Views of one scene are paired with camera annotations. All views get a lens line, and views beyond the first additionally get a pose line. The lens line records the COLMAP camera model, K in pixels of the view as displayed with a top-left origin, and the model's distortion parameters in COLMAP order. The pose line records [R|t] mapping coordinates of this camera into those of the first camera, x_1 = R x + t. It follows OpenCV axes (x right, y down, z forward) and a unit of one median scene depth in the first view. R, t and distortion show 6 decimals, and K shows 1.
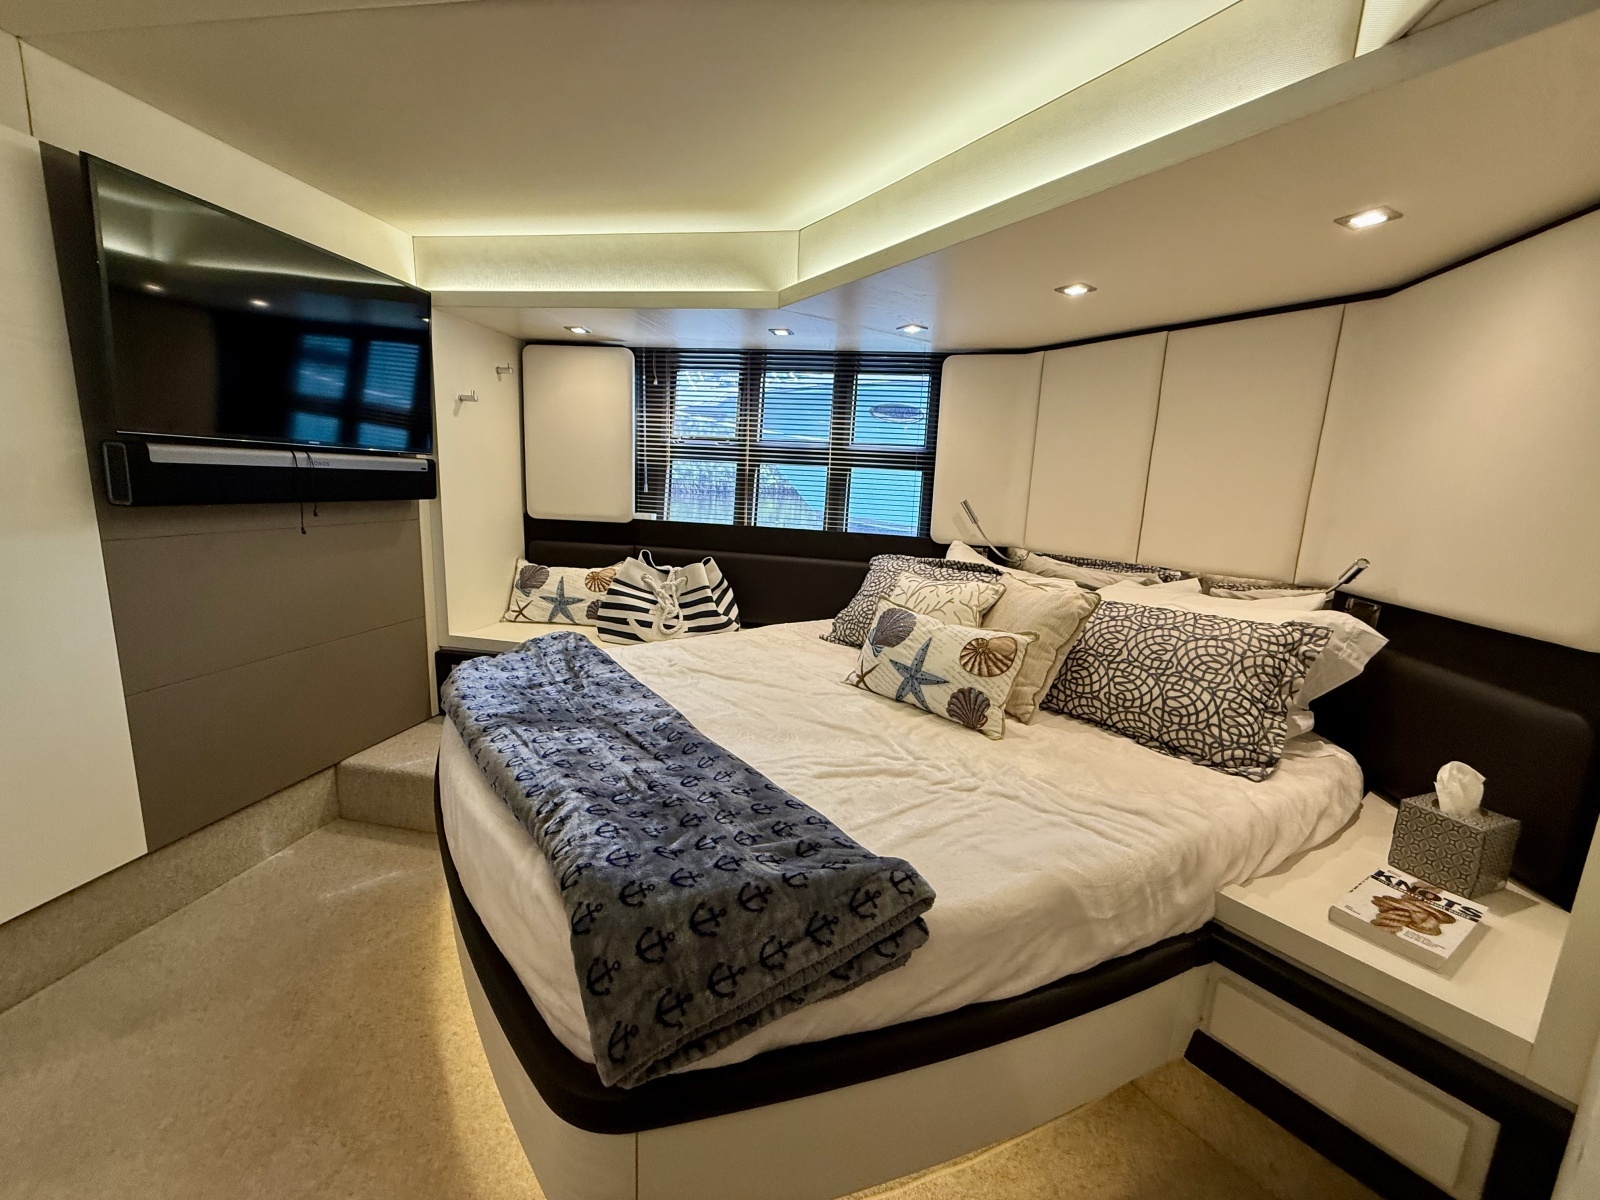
lens RADIAL K [[638.6, 0, 800.0], [0, 638.6, 600.0], [0, 0, 1]] dist [0.000335, -0.000054]
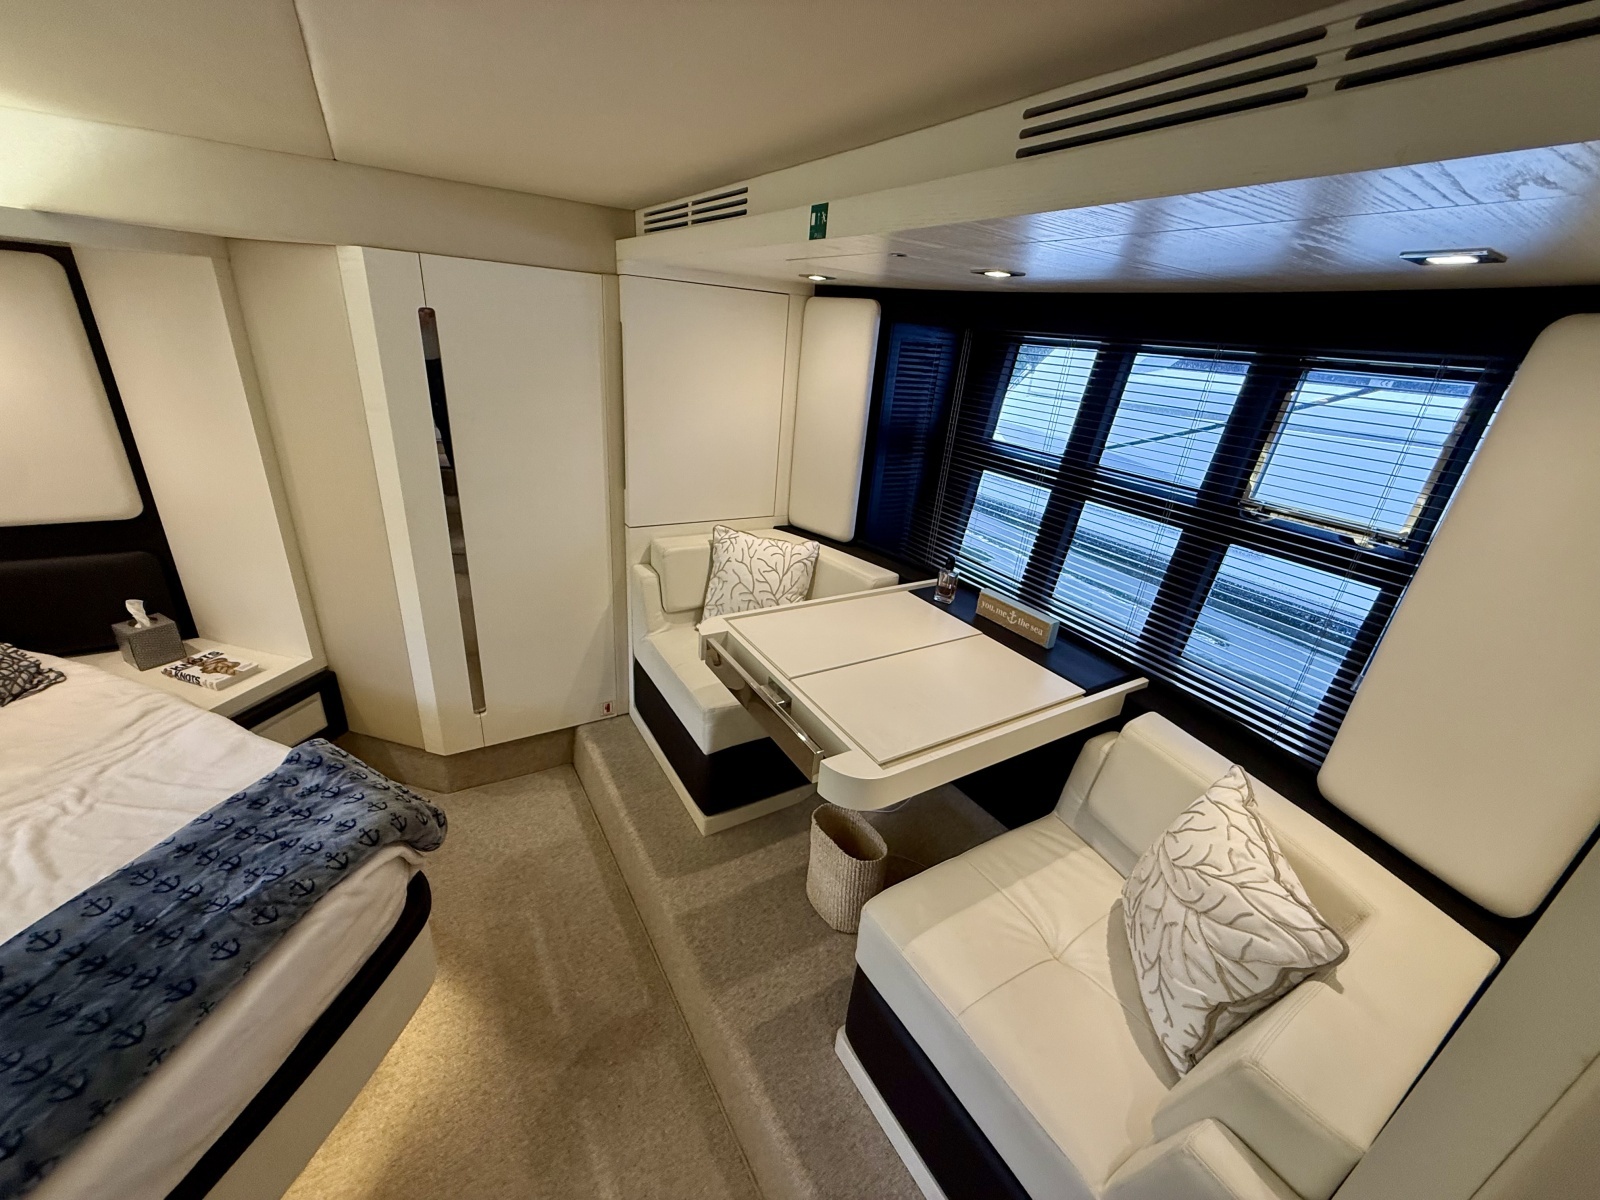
lens RADIAL K [[634.1, 0, 800.0], [0, 634.1, 600.0], [0, 0, 1]] dist [-0.001679, -0.000108]
pose [[-0.657473, -0.384896, 0.647754, -0.914049], [0.020713, 0.850127, 0.526169, -0.438419], [-0.753194, 0.359359, -0.550963, 0.413533]]
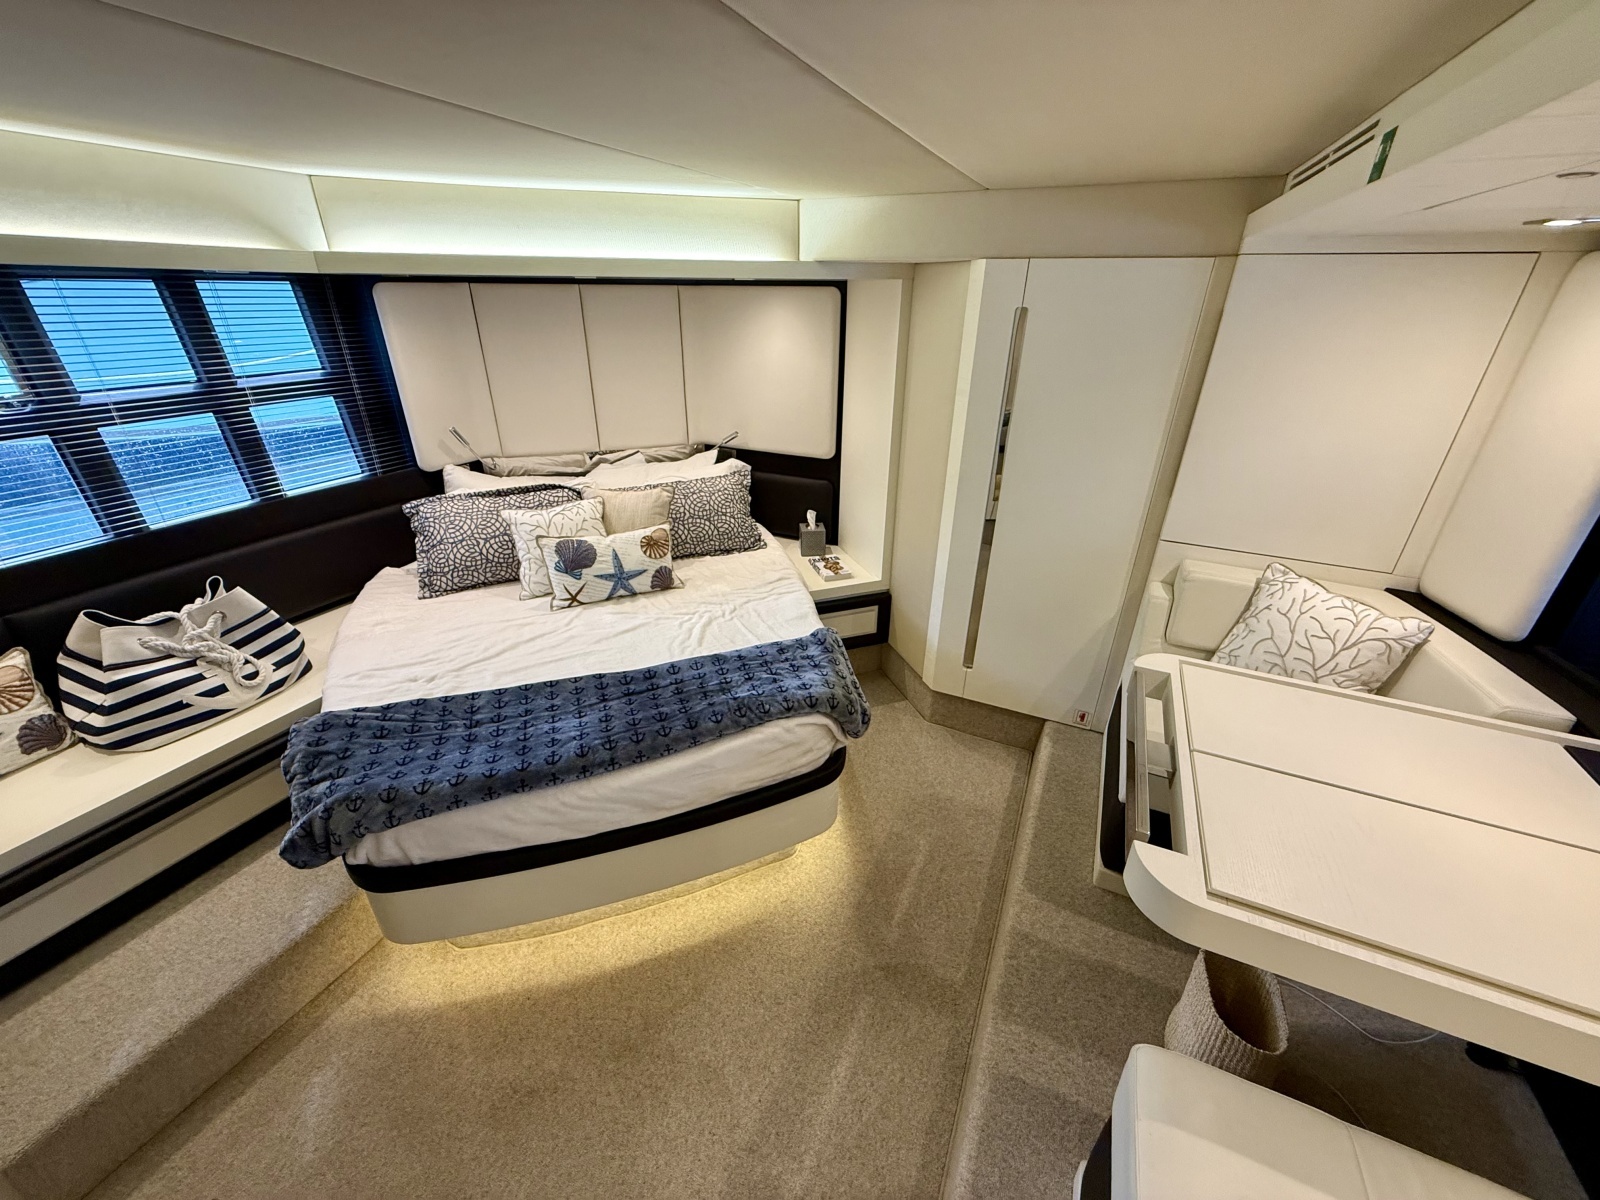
lens RADIAL K [[638.6, 0, 800.0], [0, 638.6, 600.0], [0, 0, 1]] dist [0.000335, -0.000054]
pose [[0.257412, -0.463948, 0.847638, -1.016802], [0.171435, 0.885210, 0.432451, -0.413153], [-0.950973, 0.033997, 0.307401, 0.166764]]
